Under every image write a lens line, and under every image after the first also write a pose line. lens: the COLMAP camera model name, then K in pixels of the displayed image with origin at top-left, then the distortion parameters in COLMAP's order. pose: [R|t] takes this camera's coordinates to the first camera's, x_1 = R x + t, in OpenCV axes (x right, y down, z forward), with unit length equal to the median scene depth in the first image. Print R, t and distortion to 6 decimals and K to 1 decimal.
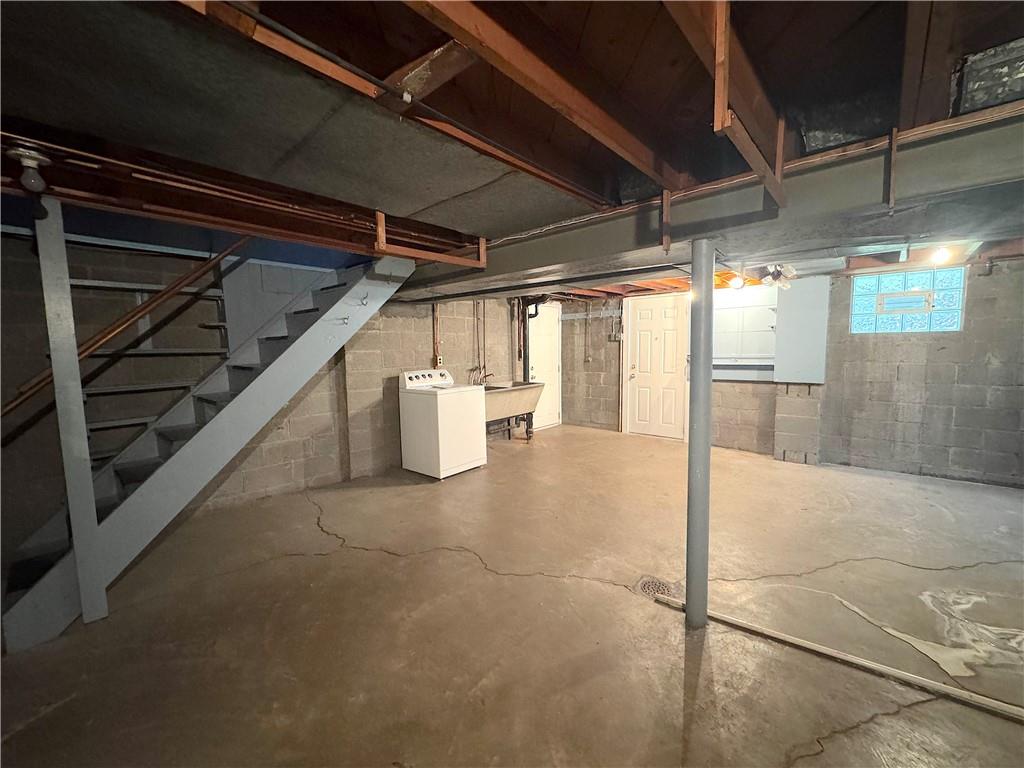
lens RADIAL K [[407.5, 0, 510.9], [0, 407.5, 385.2], [0, 0, 1]] dist [-0.001034, -0.000167]
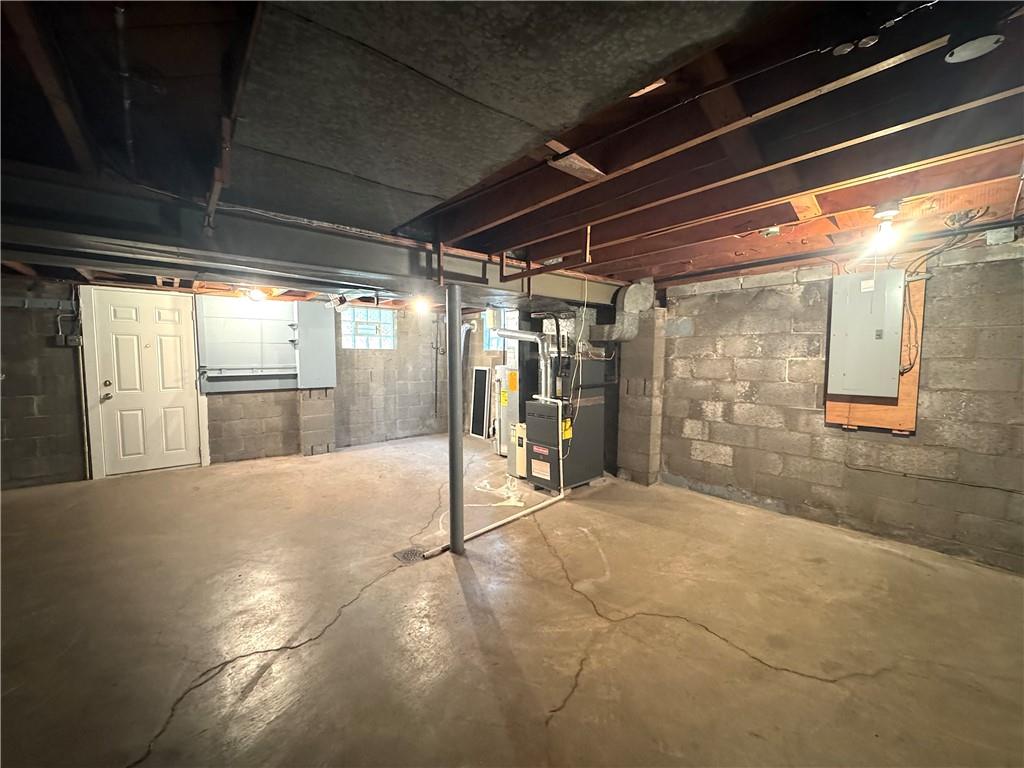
lens RADIAL K [[407.5, 0, 510.9], [0, 407.5, 385.2], [0, 0, 1]] dist [-0.001034, -0.000167]
pose [[0.143344, -0.056921, 0.988035, -0.416381], [0.084891, 0.995372, 0.045028, -0.019559], [-0.986025, 0.077421, 0.147512, 0.262281]]
